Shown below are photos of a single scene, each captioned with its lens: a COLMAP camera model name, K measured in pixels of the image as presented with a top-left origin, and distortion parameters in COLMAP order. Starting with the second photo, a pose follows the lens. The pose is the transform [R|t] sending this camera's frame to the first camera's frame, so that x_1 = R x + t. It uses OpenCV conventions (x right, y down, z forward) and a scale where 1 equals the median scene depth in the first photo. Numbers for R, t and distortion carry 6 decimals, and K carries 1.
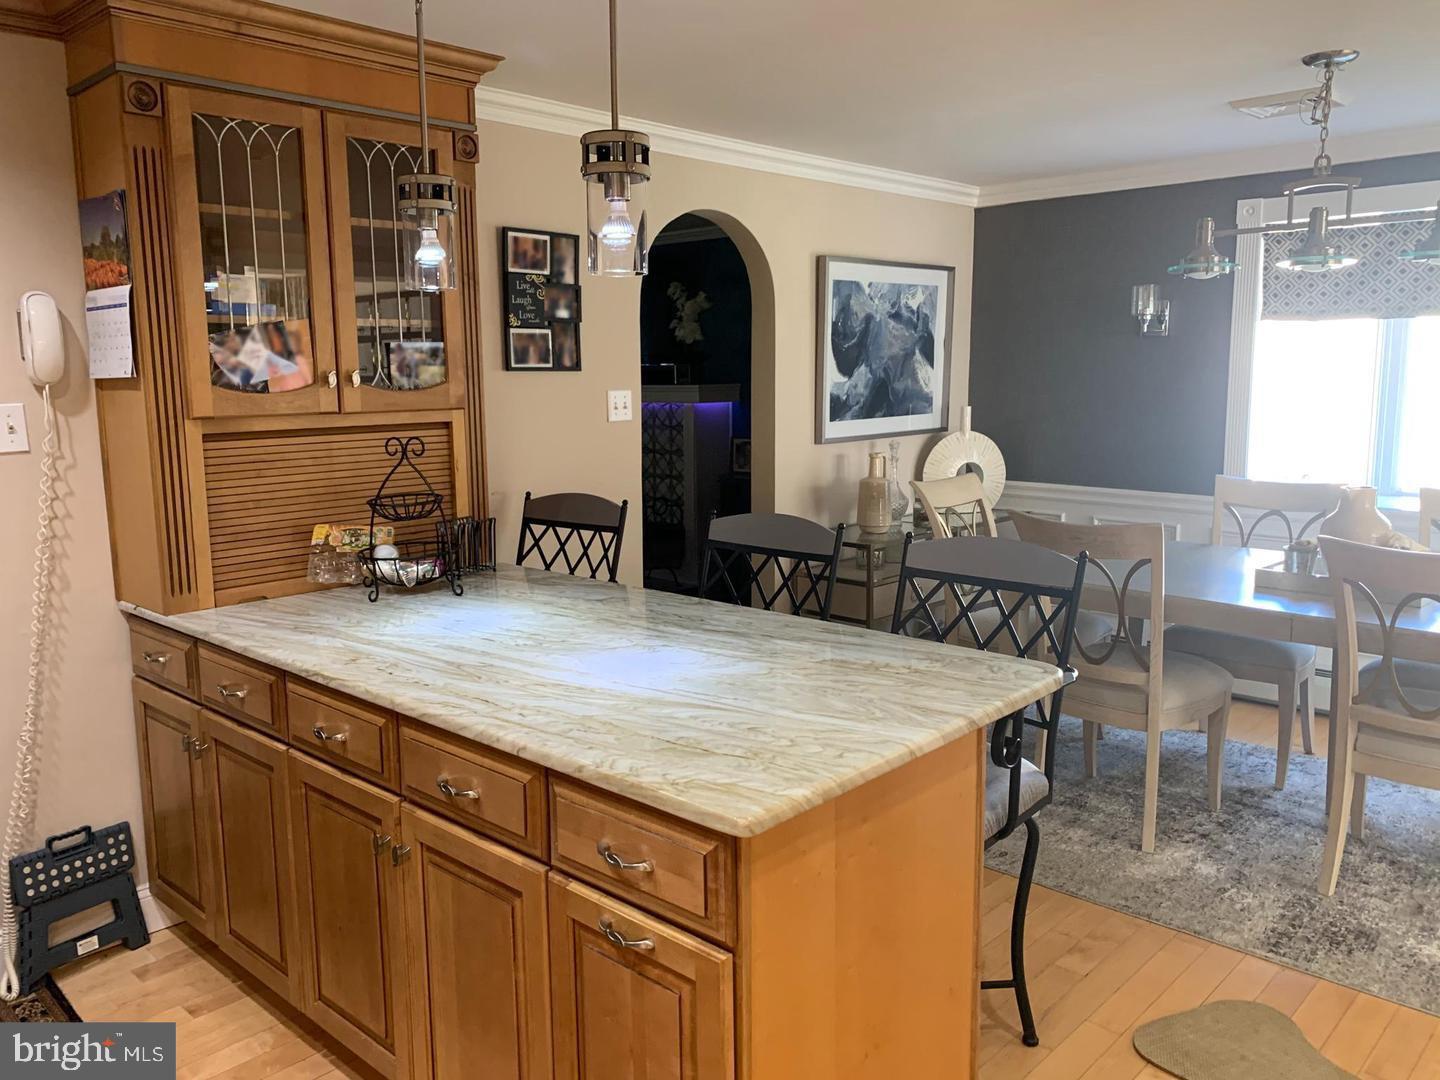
lens RADIAL K [[1100.3, 0, 721.3], [0, 1100.3, 527.3], [0, 0, 1]] dist [0.033332, -0.032932]
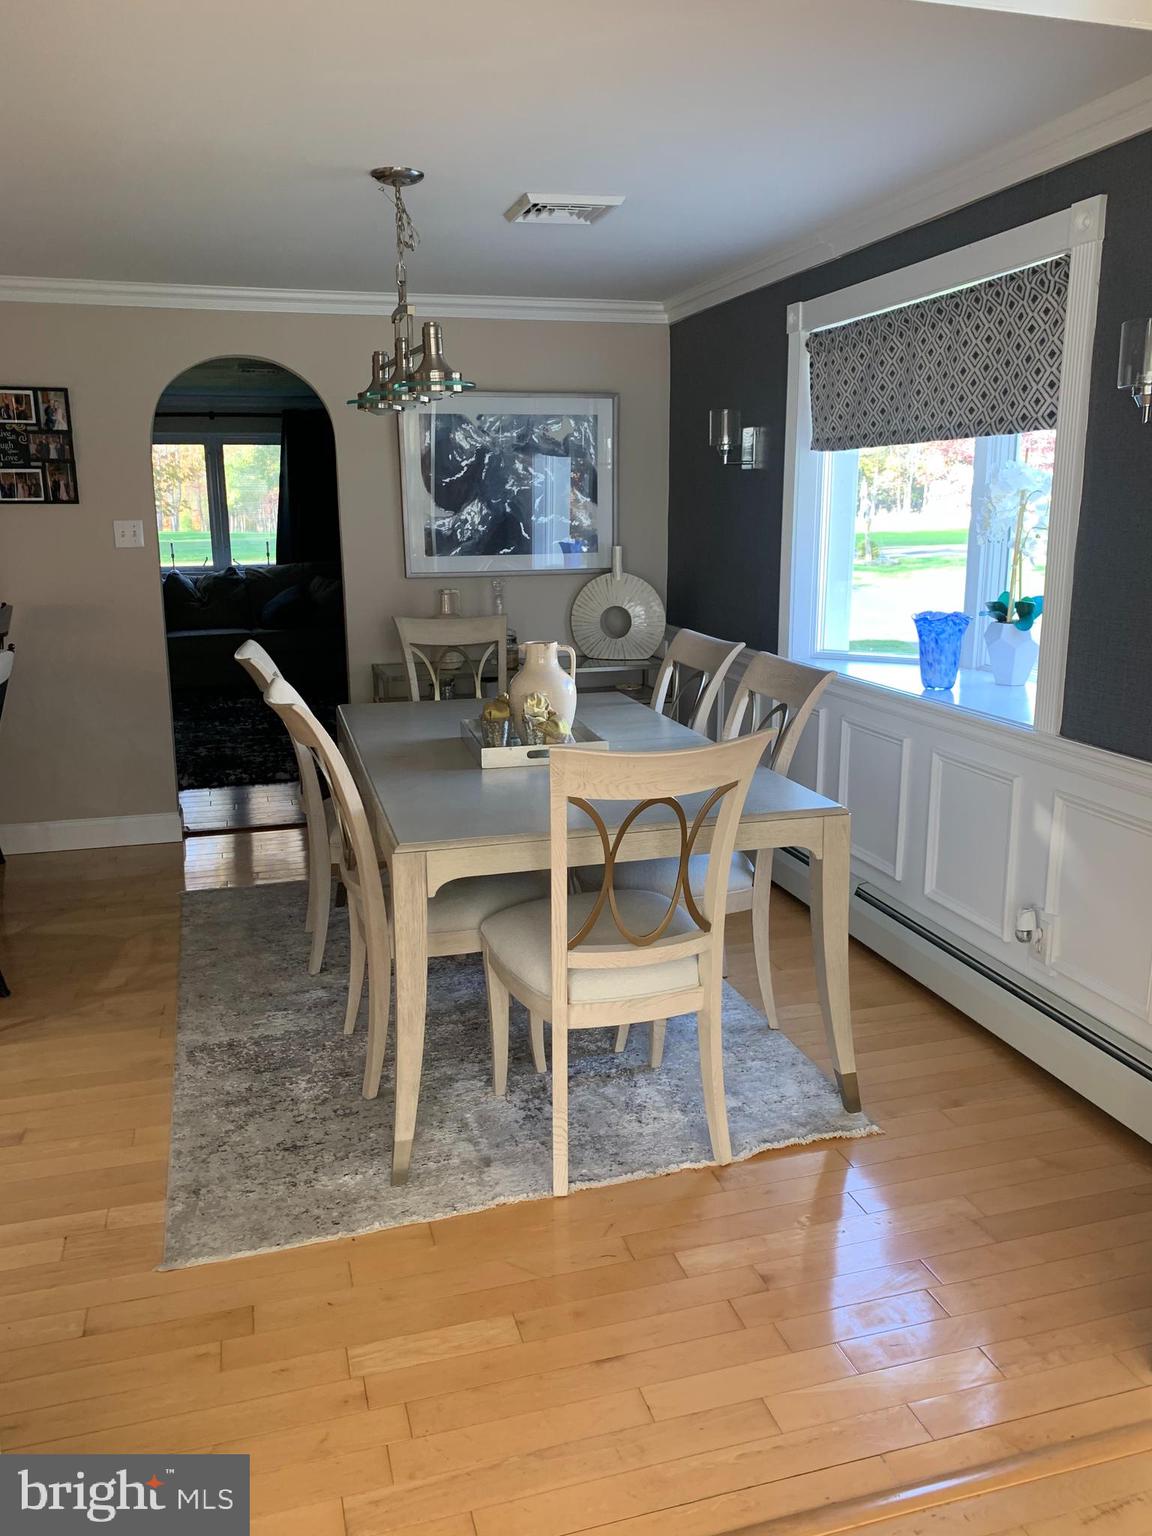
lens RADIAL K [[1173.7, 0, 563.8], [0, 1173.7, 768.6], [0, 0, 1]] dist [0.033332, -0.032932]
pose [[0.865804, 0.116888, -0.486539, 0.957764], [-0.075029, 0.991667, 0.104728, -0.031050], [0.494726, -0.054170, 0.867359, 0.136246]]
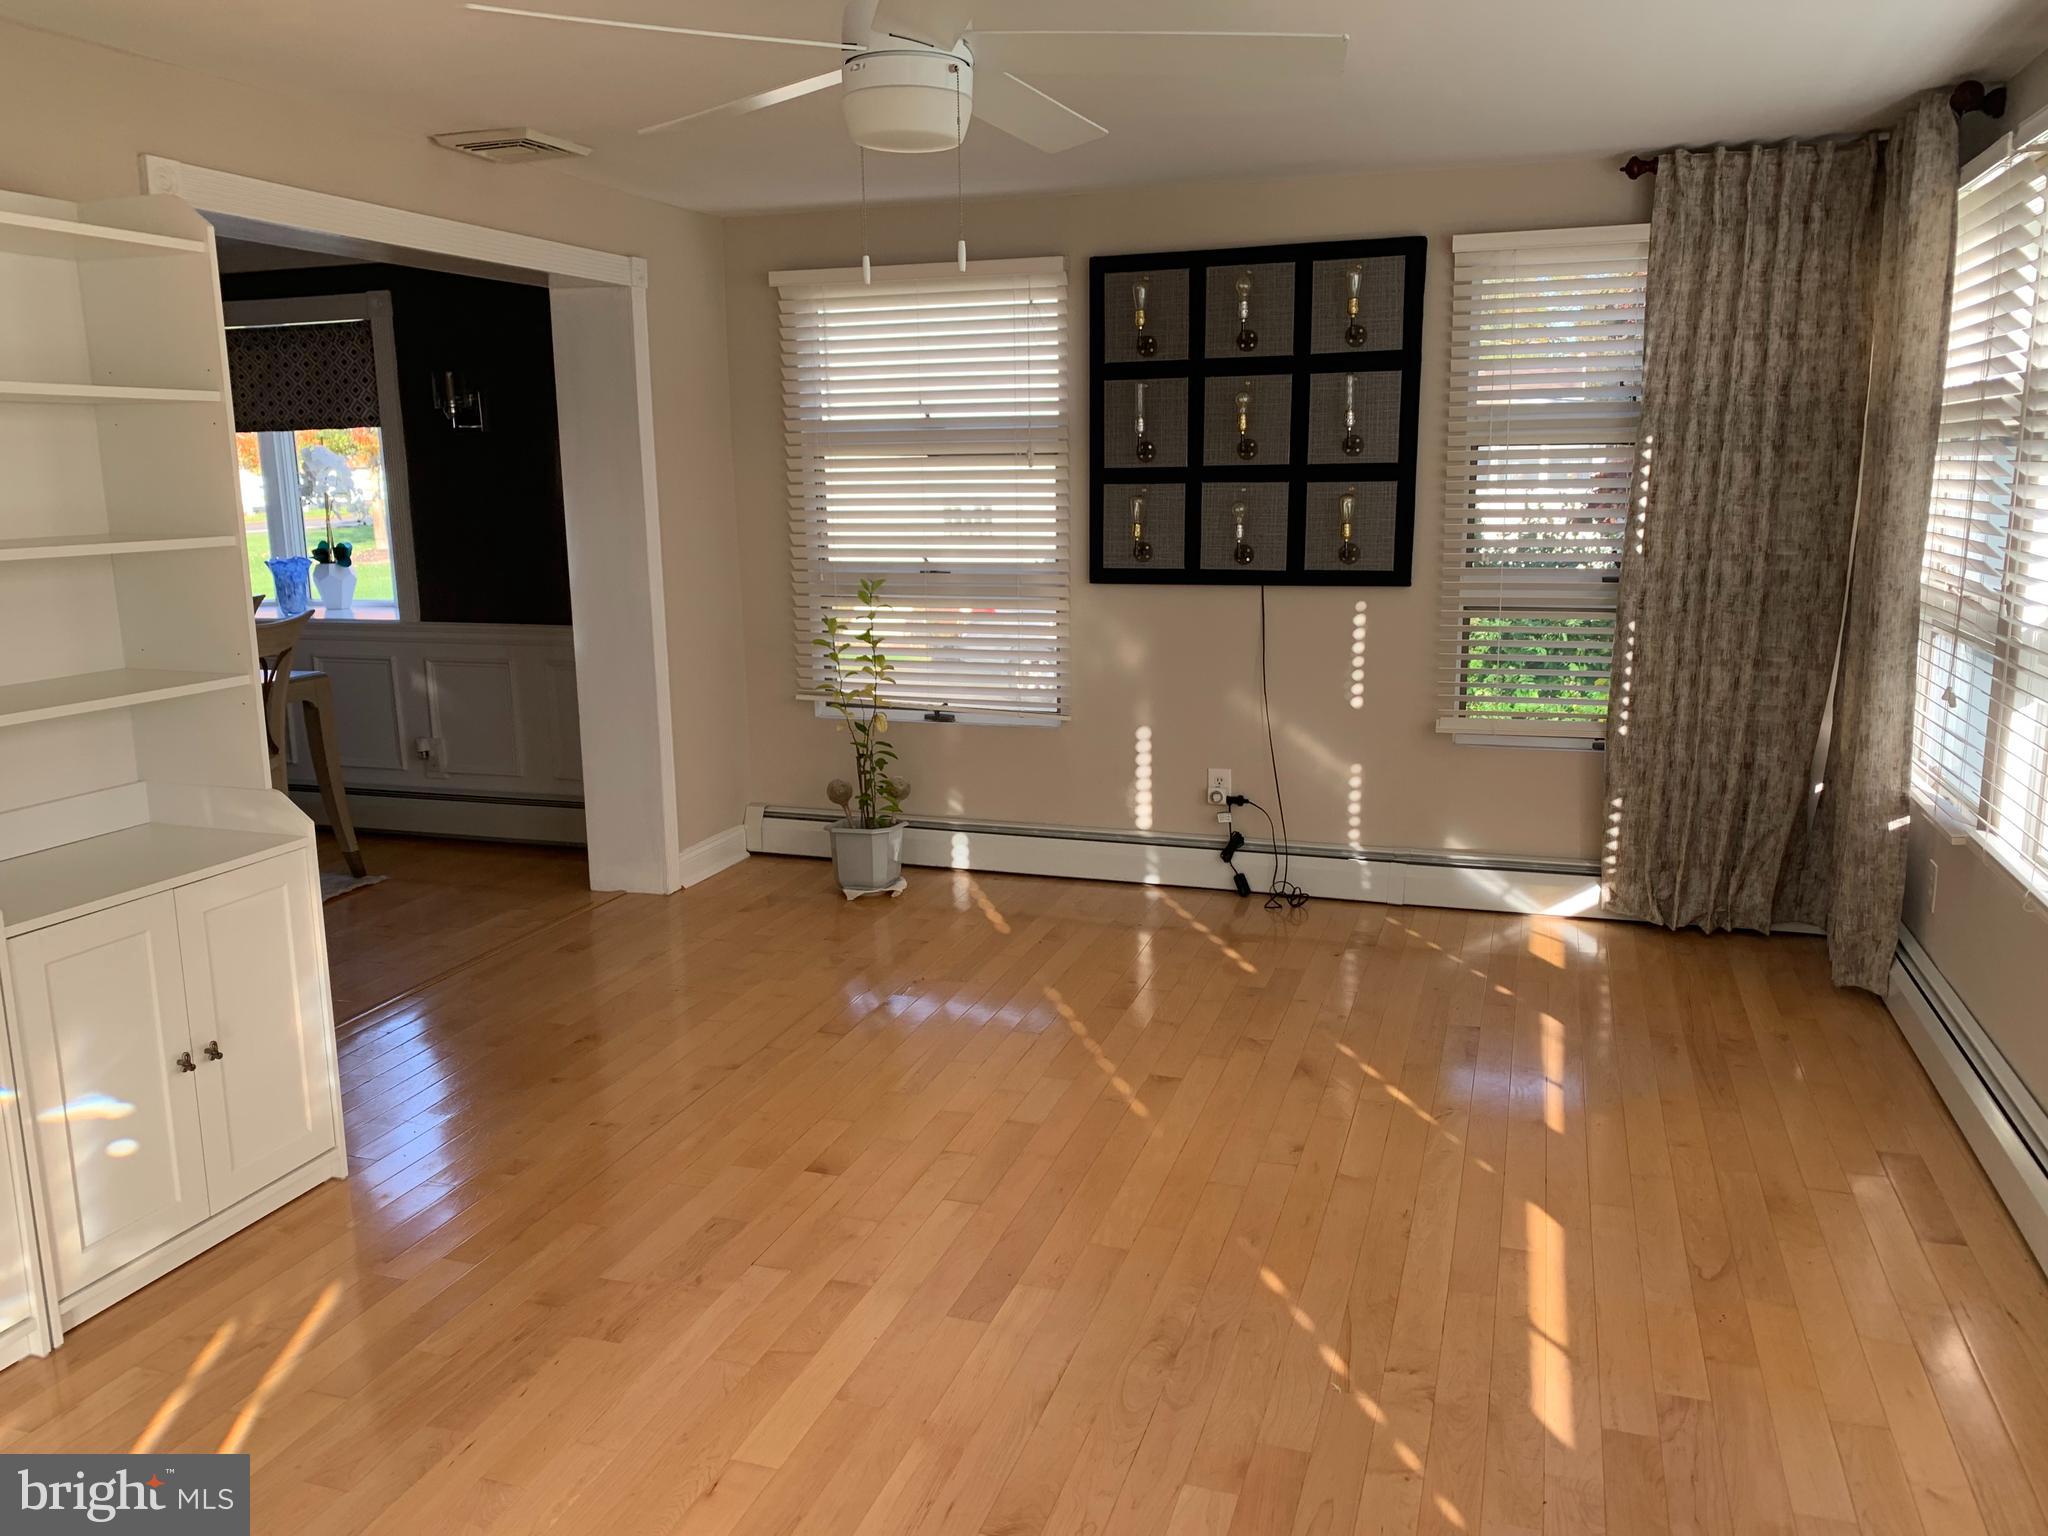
lens RADIAL K [[1564.9, 0, 1021.7], [0, 1564.9, 767.4], [0, 0, 1]] dist [0.033332, -0.032932]
pose [[0.888701, -0.085631, 0.450419, 0.671380], [0.069683, 0.996218, 0.051906, 0.110766], [-0.453160, -0.014742, 0.891307, -0.741724]]
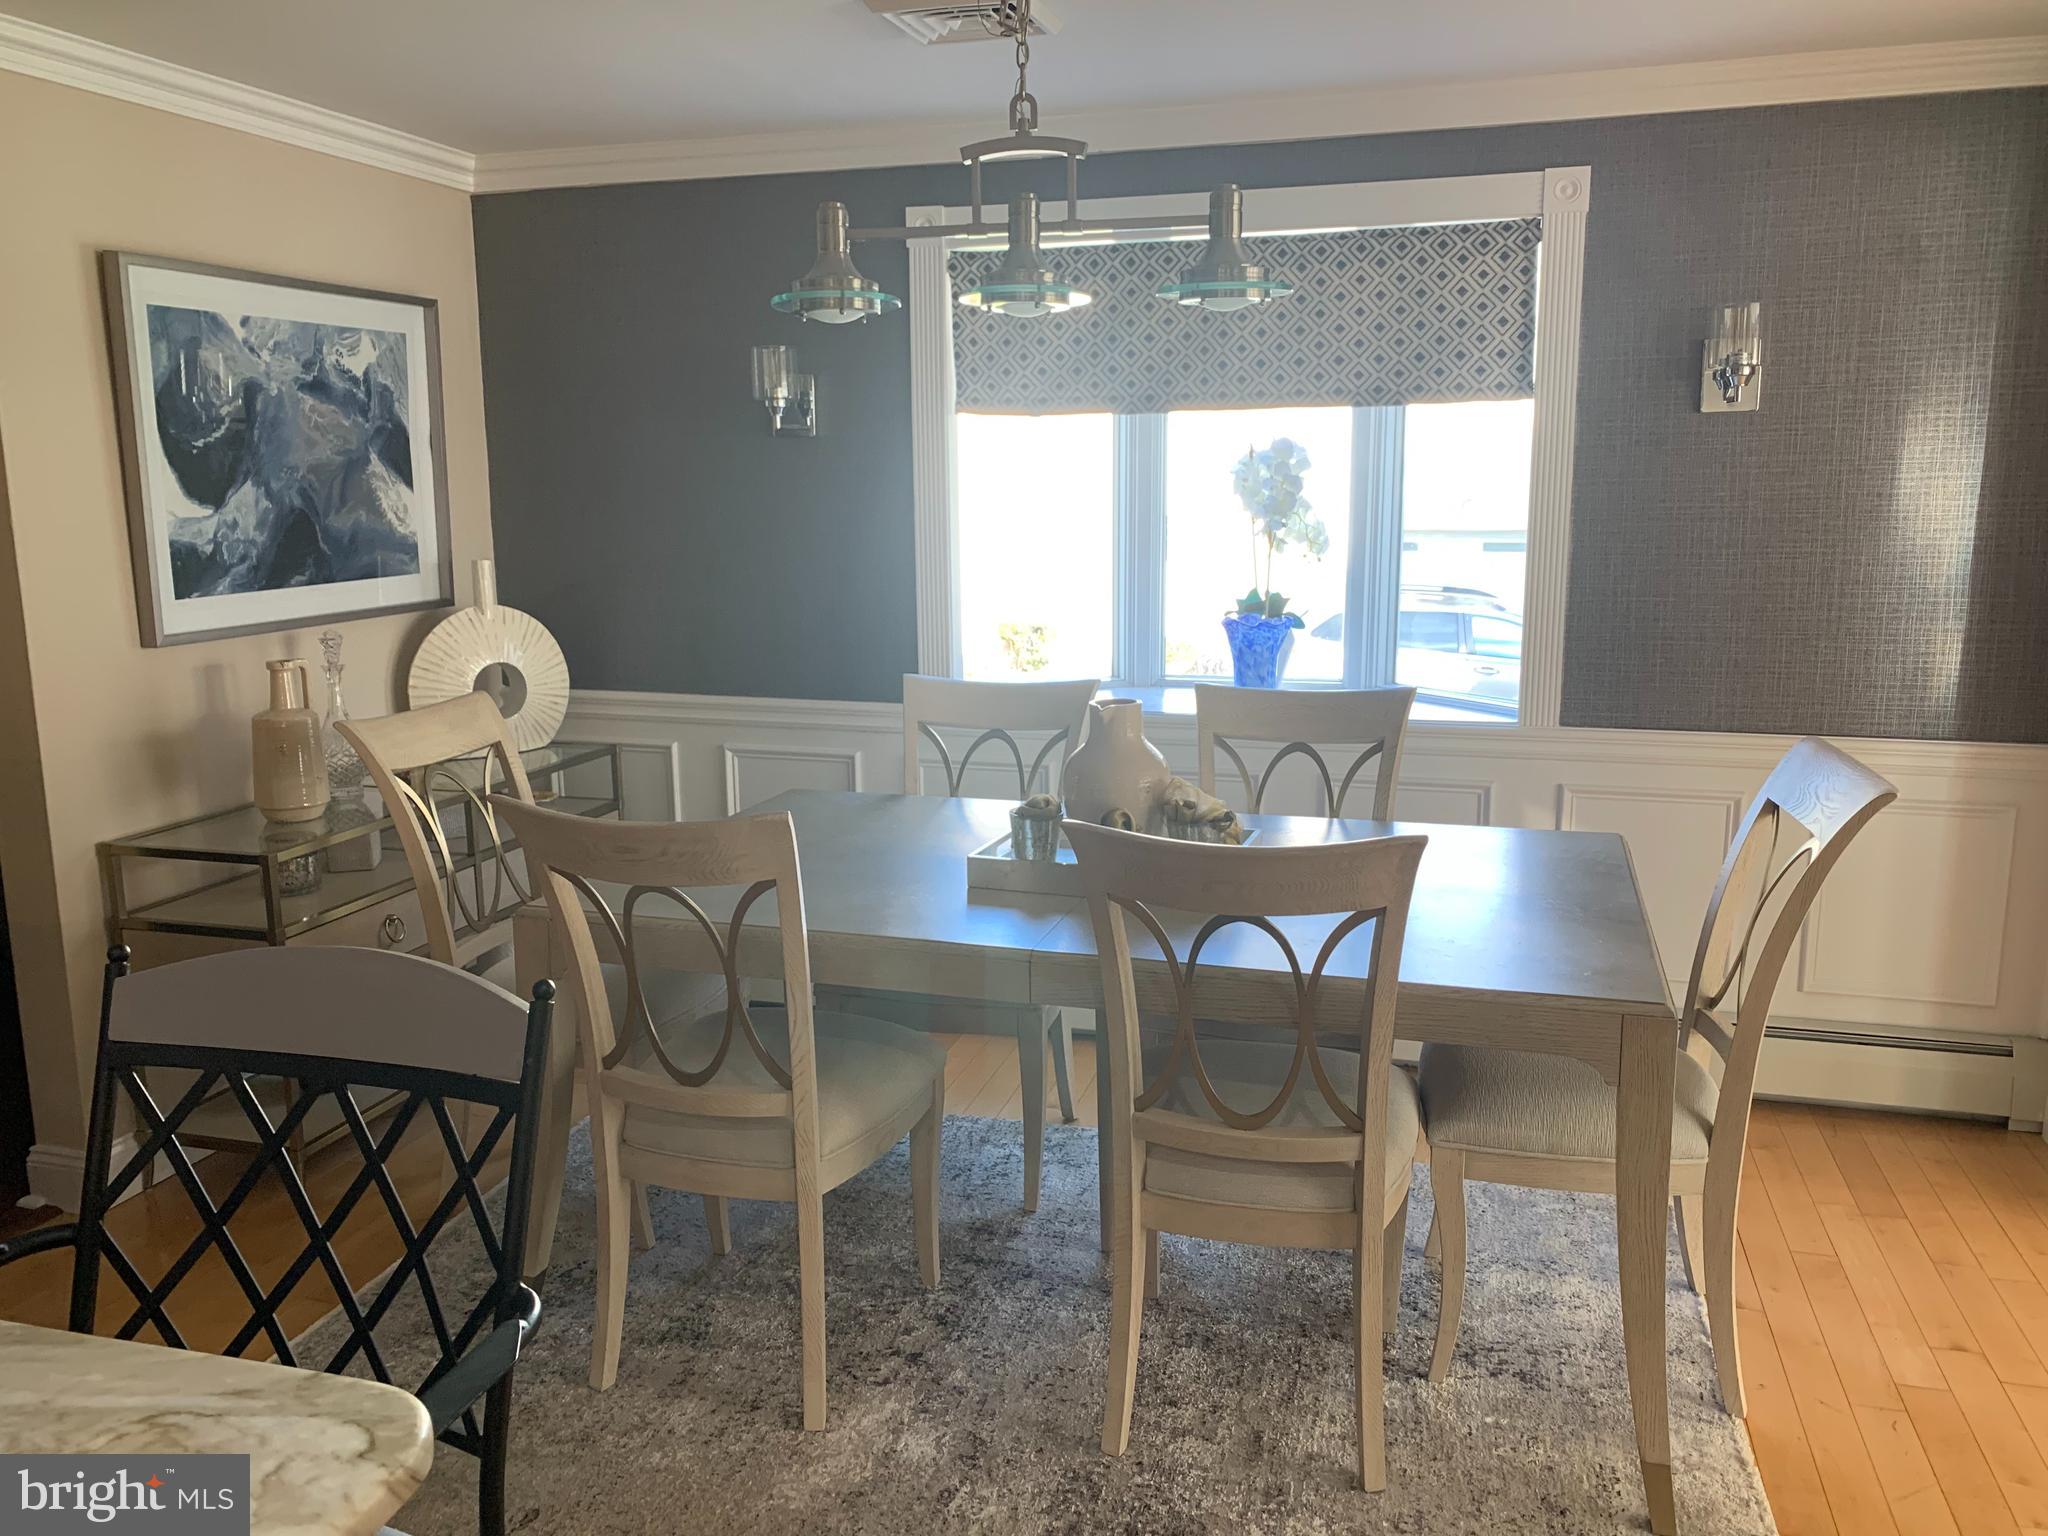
lens RADIAL K [[1564.9, 0, 1025.3], [0, 1564.9, 772.5], [0, 0, 1]] dist [0.033332, -0.032932]
pose [[0.887618, -0.083125, 0.453017, 0.138018], [0.065454, 0.996362, 0.054577, -0.041058], [-0.455906, -0.018792, 0.889830, 0.254757]]
